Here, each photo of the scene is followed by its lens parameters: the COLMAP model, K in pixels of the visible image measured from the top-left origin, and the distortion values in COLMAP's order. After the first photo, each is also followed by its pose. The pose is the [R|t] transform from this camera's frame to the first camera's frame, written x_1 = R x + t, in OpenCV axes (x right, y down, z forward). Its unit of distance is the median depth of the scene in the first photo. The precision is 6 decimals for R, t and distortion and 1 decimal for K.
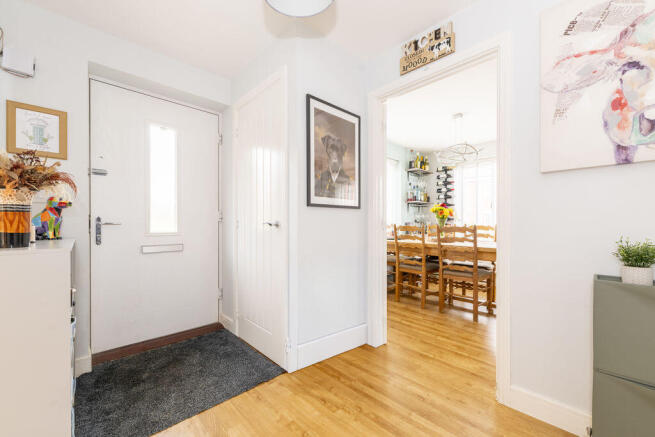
lens RADIAL K [[257.4, 0, 333.8], [0, 257.4, 221.7], [0, 0, 1]] dist [-0.001642, -0.000397]
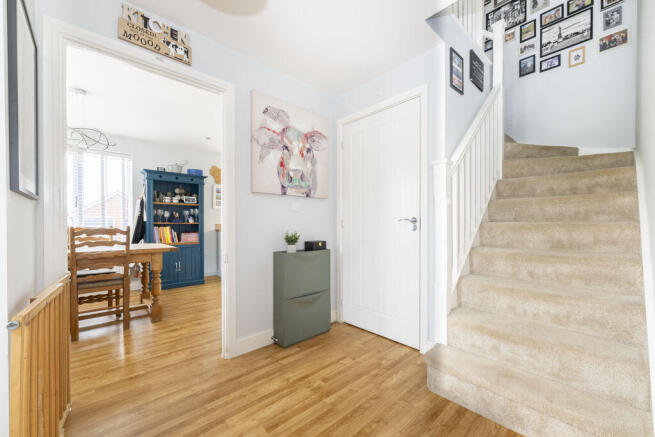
lens RADIAL K [[257.4, 0, 331.6], [0, 257.4, 223.2], [0, 0, 1]] dist [-0.001642, -0.000397]
pose [[0.034966, 0.002613, 0.999385, -0.675079], [-0.003684, 0.999990, -0.002486, 0.001278], [-0.999382, -0.003595, 0.034976, 0.423284]]
